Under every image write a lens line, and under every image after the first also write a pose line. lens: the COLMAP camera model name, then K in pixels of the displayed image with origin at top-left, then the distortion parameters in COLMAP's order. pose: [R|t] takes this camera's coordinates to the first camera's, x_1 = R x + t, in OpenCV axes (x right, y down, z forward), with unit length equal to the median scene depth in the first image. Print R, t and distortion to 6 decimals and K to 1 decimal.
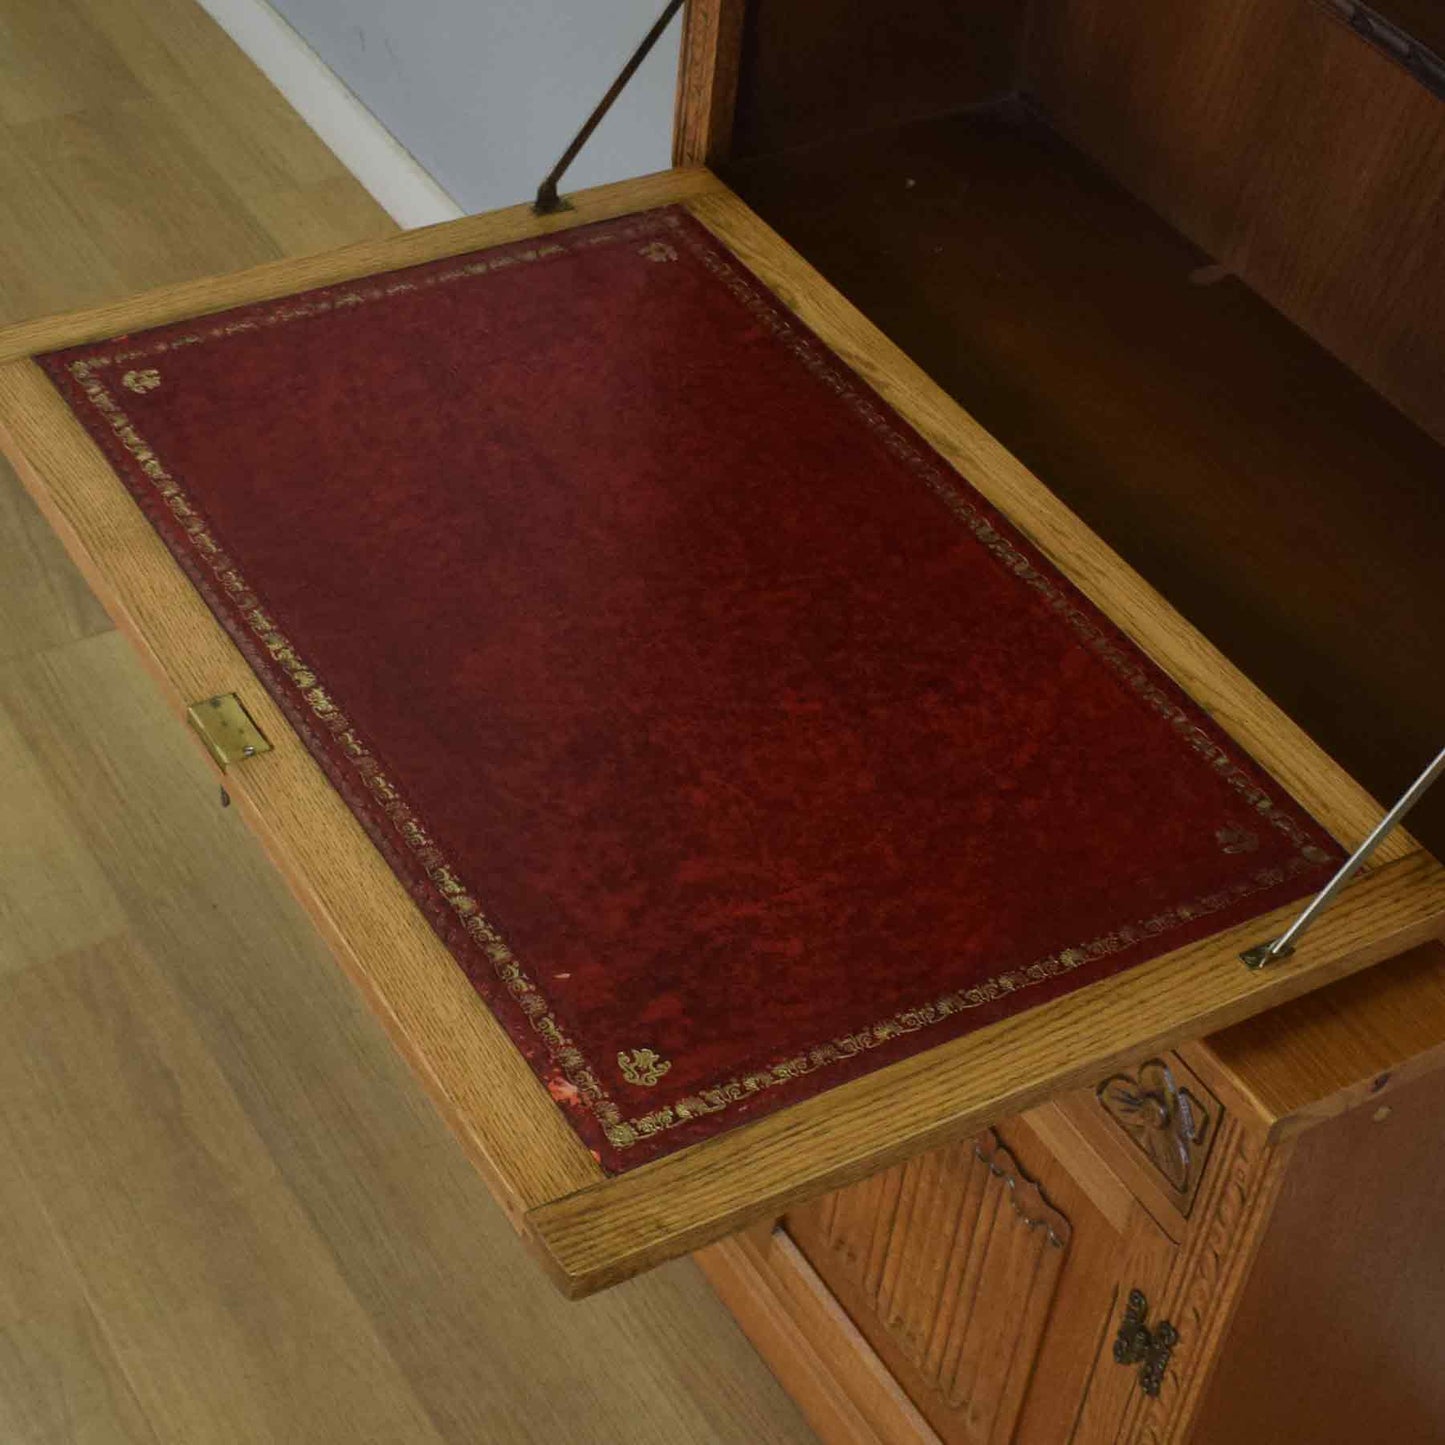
lens RADIAL K [[2858.0, 0, 682.5], [0, 2858.0, 723.3], [0, 0, 1]] dist [-0.054616, -0.048439]
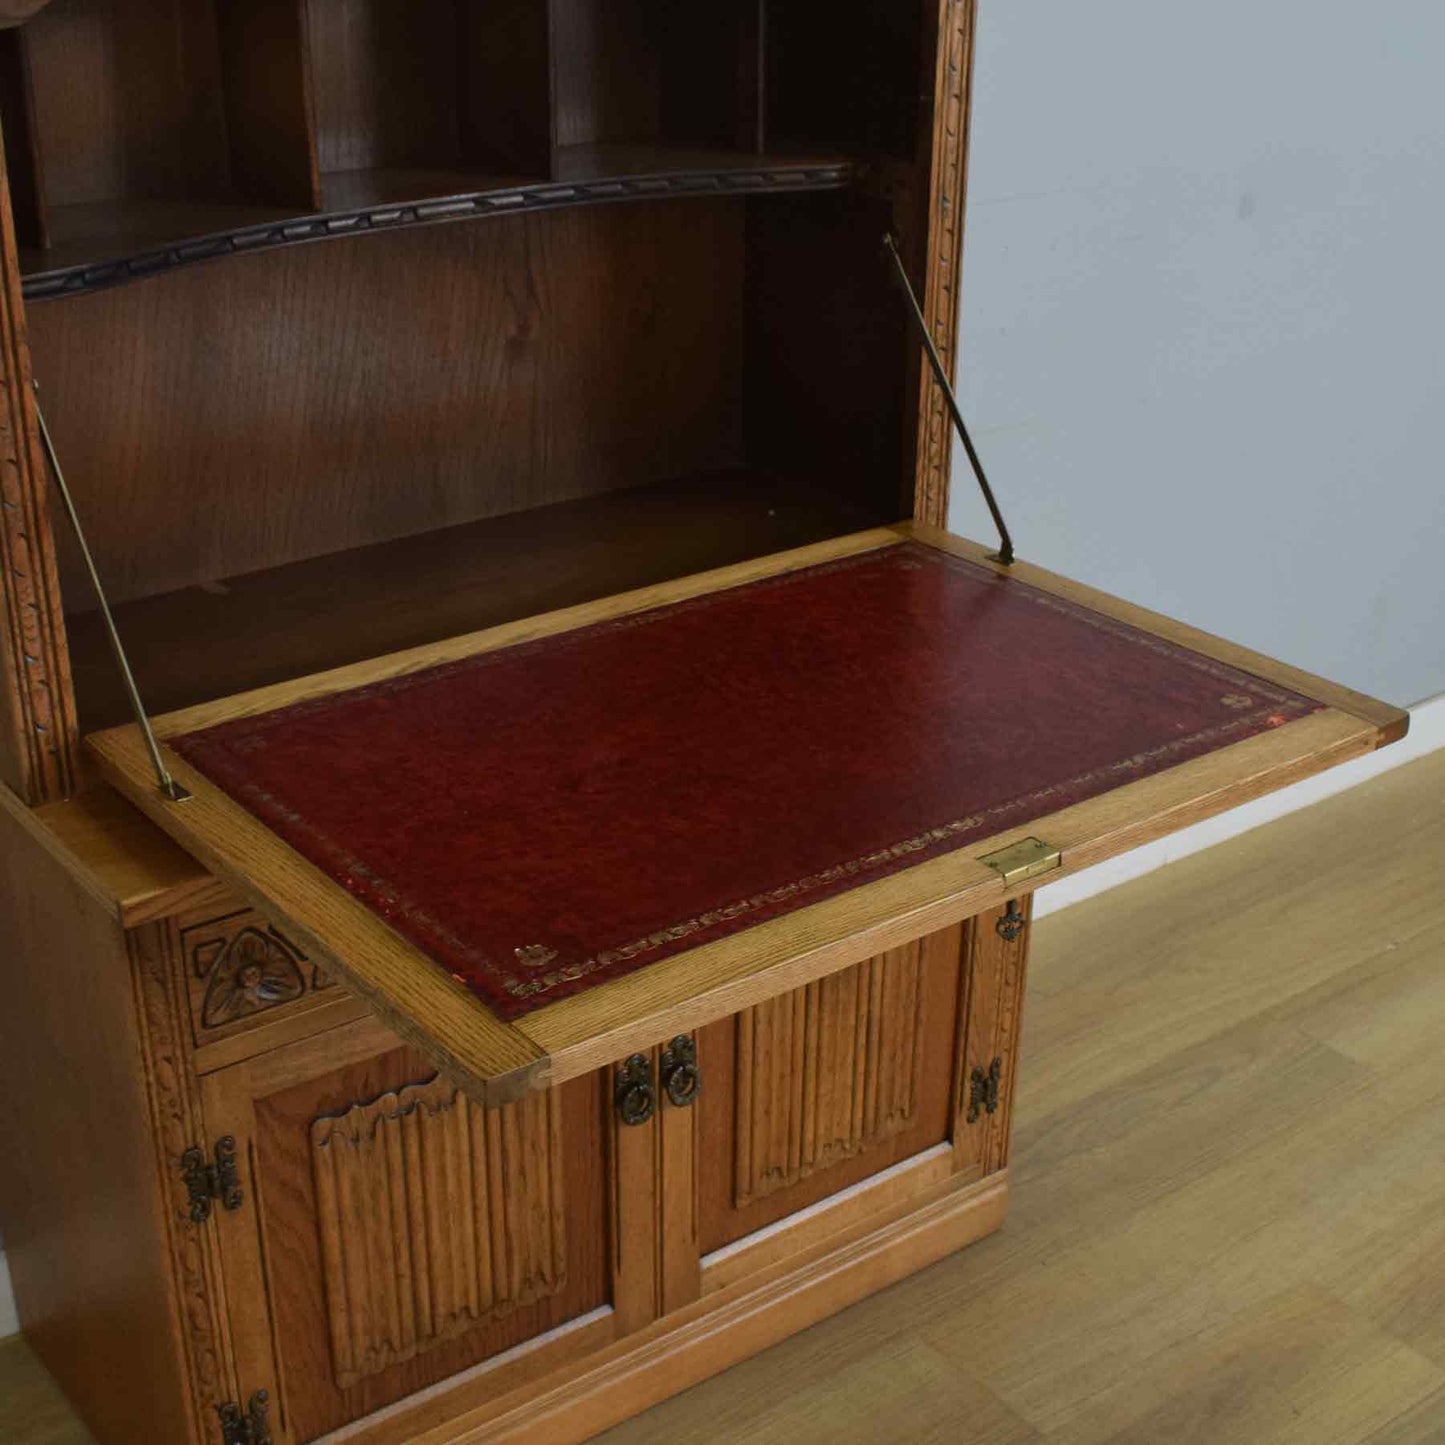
lens RADIAL K [[2122.3, 0, 726.5], [0, 2122.3, 801.5], [0, 0, 1]] dist [-0.058854, -0.111537]
pose [[-0.120495, -0.517653, 0.847063, -0.799955], [0.644958, 0.607840, 0.463206, -0.454701], [-0.754659, 0.602134, 0.260623, 0.761527]]
